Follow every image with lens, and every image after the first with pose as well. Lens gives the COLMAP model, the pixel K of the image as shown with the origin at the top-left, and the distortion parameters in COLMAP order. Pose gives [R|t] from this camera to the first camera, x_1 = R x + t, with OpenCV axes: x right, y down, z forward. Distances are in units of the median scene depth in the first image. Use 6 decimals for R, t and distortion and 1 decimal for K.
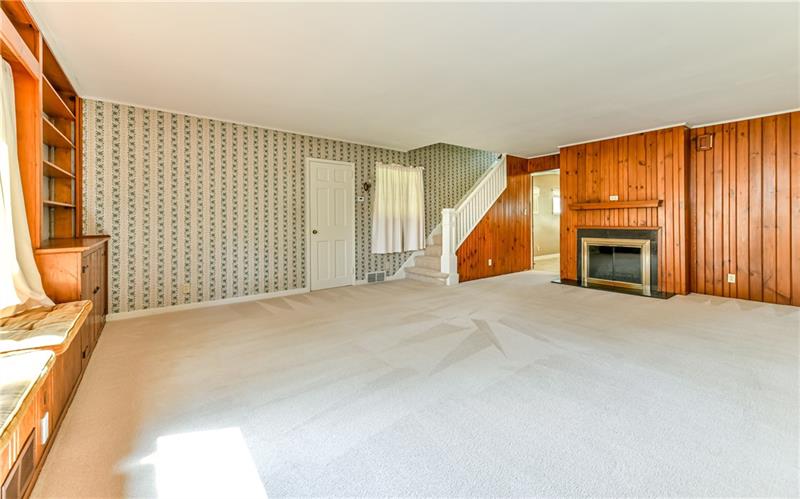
lens RADIAL K [[324.5, 0, 401.5], [0, 324.5, 222.4], [0, 0, 1]] dist [0.000338, 0.000018]
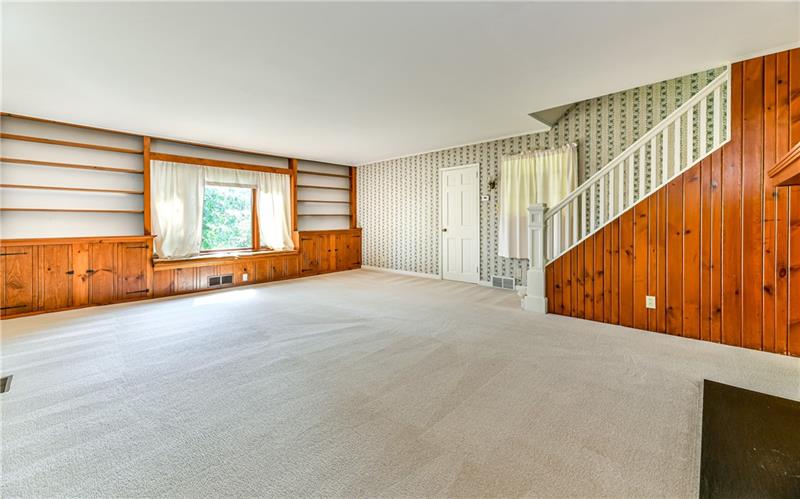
lens RADIAL K [[324.5, 0, 401.5], [0, 324.5, 222.4], [0, 0, 1]] dist [0.000338, 0.000018]
pose [[0.154748, 0.005080, -0.987941, 0.837285], [0.000805, 0.999986, 0.005268, -0.004821], [0.987954, -0.001611, 0.154741, 0.628016]]
